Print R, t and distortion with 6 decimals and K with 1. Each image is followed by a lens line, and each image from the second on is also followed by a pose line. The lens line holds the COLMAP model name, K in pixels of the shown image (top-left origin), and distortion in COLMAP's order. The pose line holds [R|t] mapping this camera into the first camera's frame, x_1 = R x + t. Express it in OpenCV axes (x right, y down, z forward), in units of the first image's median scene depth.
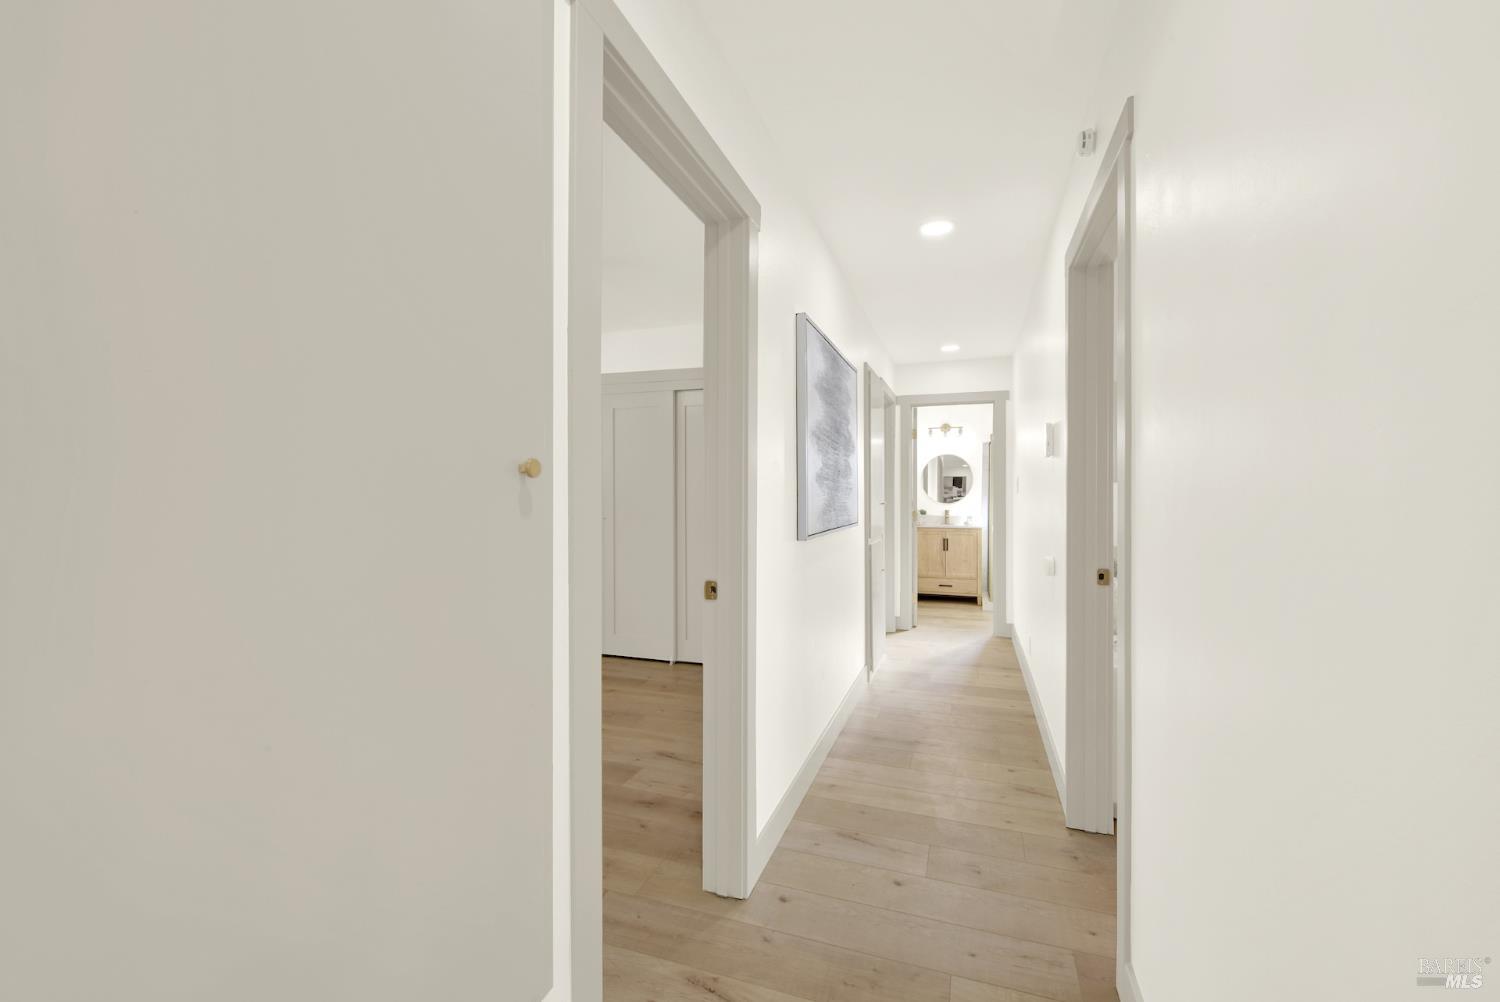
lens RADIAL K [[607.0, 0, 750.0], [0, 607.0, 501.0], [0, 0, 1]] dist [0.001537, -0.000493]
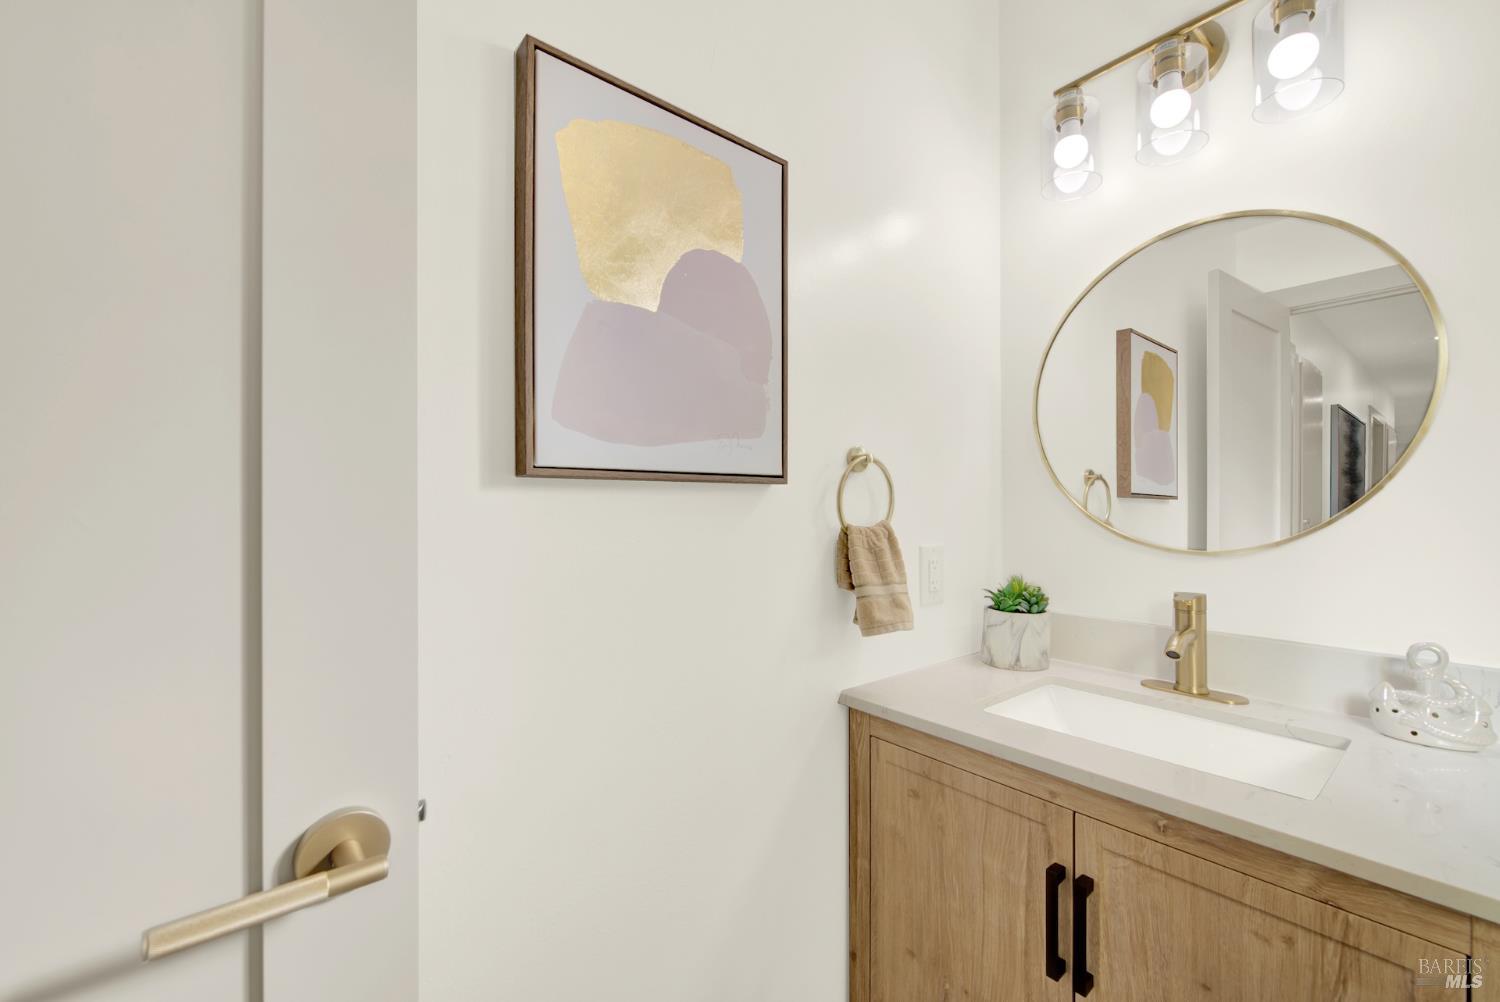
lens RADIAL K [[612.0, 0, 773.2], [0, 612.0, 506.7], [0, 0, 1]] dist [-0.003787, -0.000803]
pose [[0.862116, 0.003763, -0.506697, 0.315273], [-0.002135, 0.999991, 0.003793, -0.007177], [0.506707, -0.002188, 0.862116, 0.828495]]
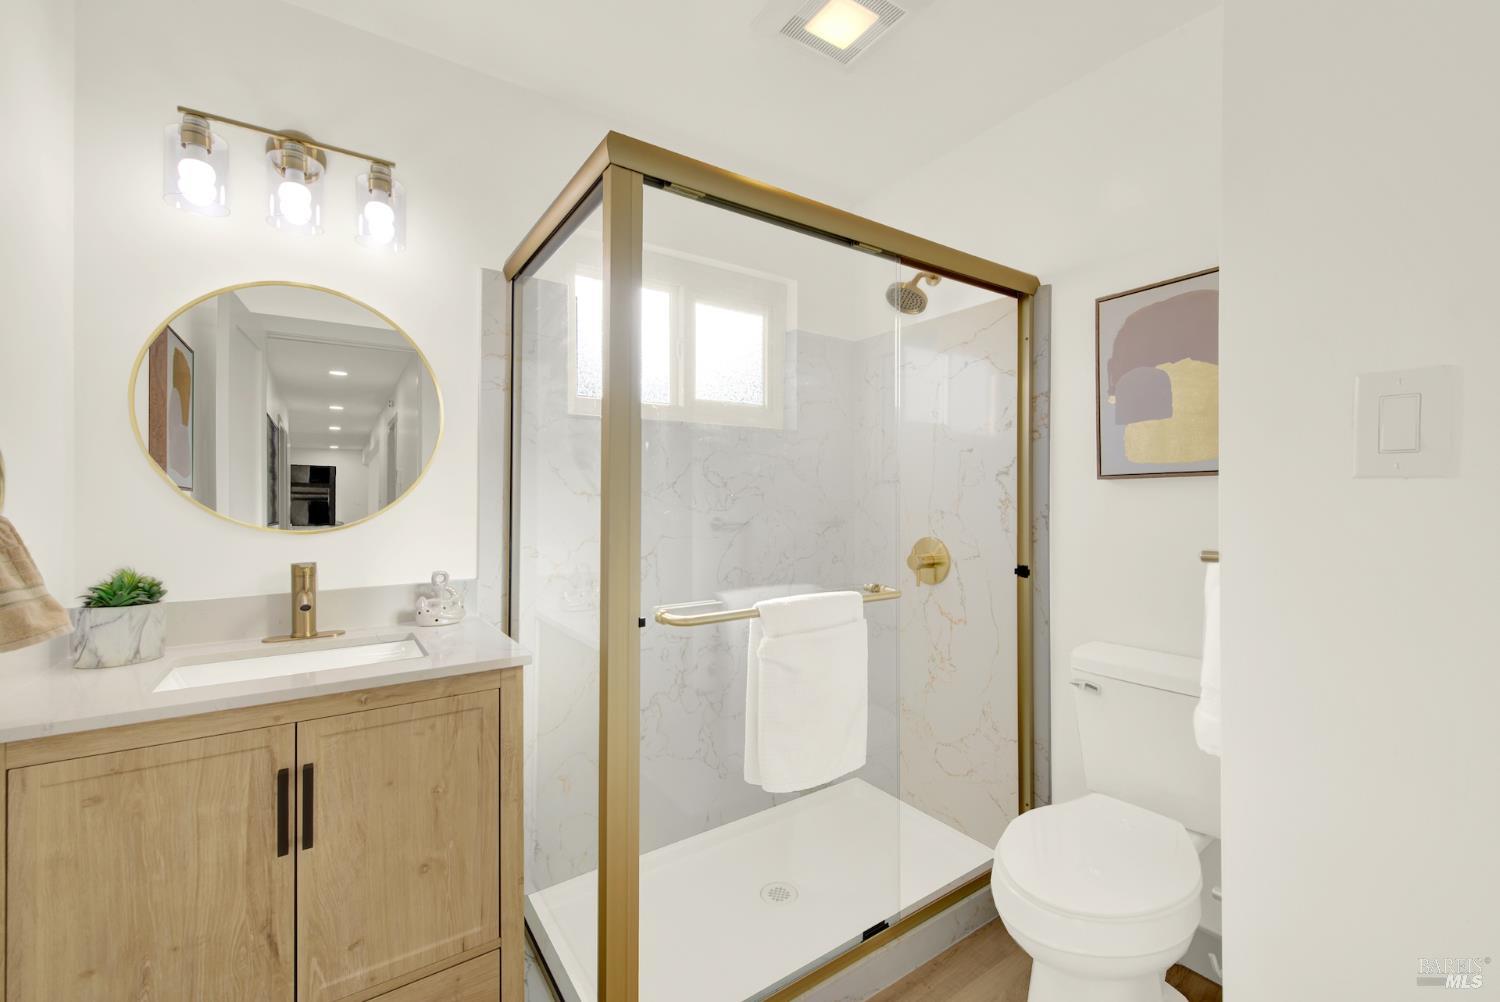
lens RADIAL K [[607.0, 0, 750.0], [0, 607.0, 501.0], [0, 0, 1]] dist [0.001537, -0.000493]
pose [[0.580458, -0.001107, 0.814289, 0.249993], [-0.001318, 0.999996, 0.002299, -0.006560], [-0.814289, -0.002407, 0.580455, 0.774506]]
